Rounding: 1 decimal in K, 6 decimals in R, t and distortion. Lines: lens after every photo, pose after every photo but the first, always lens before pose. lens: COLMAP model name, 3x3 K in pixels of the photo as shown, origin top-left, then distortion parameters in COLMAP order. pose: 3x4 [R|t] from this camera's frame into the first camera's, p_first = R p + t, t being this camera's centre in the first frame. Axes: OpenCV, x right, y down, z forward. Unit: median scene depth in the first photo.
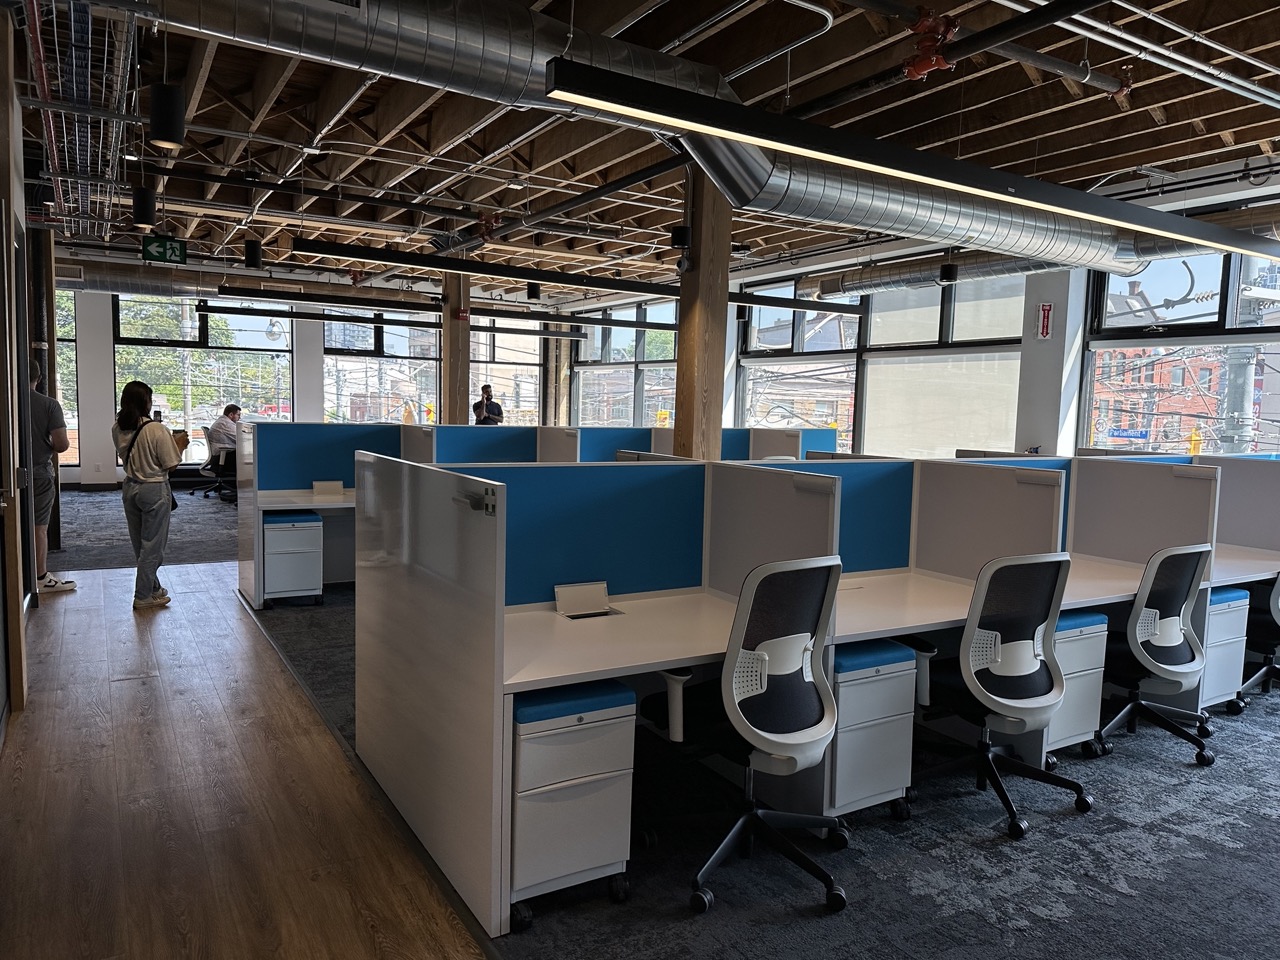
lens RADIAL K [[888.0, 0, 640.4], [0, 888.0, 485.1], [0, 0, 1]] dist [0.135231, -0.224007]
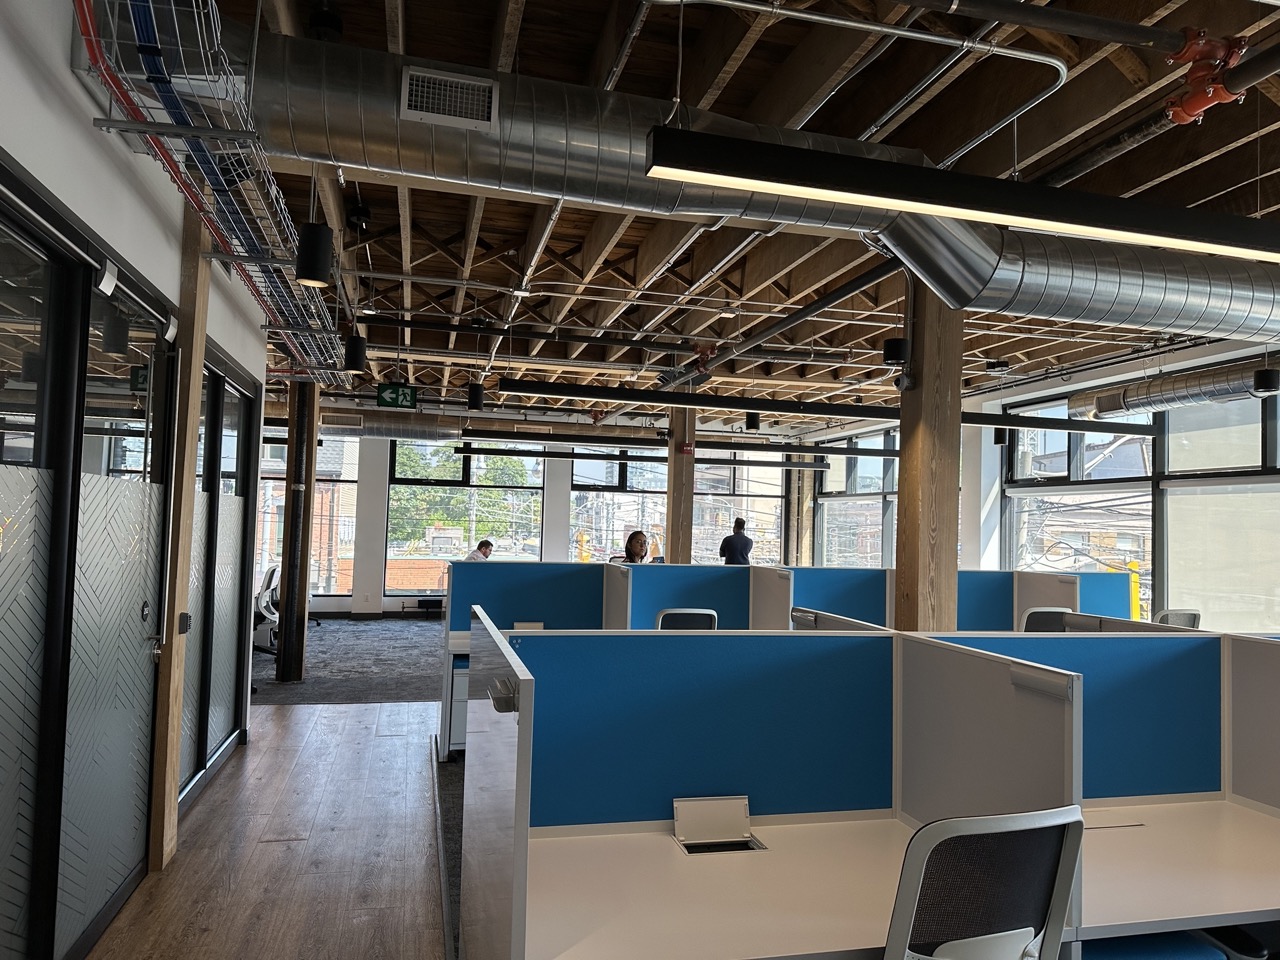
lens RADIAL K [[887.2, 0, 649.0], [0, 887.2, 489.0], [0, 0, 1]] dist [0.077472, -0.075731]
pose [[0.958934, -0.013040, -0.283331, 0.038360], [-0.027085, 0.990167, -0.137243, -0.015093], [0.282335, 0.139281, 0.949151, 0.092443]]
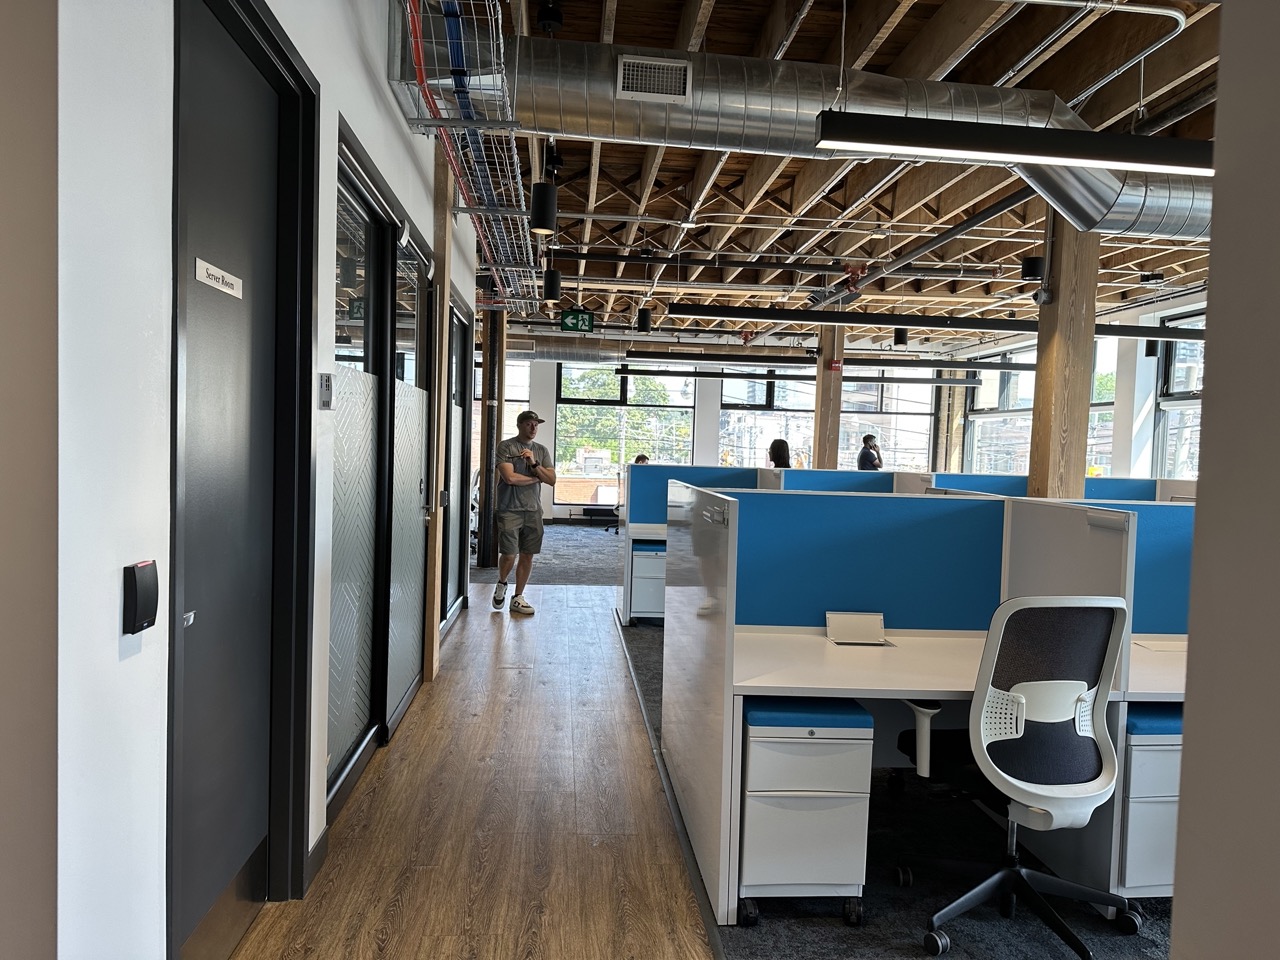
lens RADIAL K [[888.0, 0, 640.4], [0, 888.0, 485.1], [0, 0, 1]] dist [0.135231, -0.224007]
pose [[0.898159, 0.020394, -0.439198, 0.061261], [-0.047761, 0.997538, -0.051351, 0.011889], [0.437070, 0.067098, 0.896921, -0.009883]]
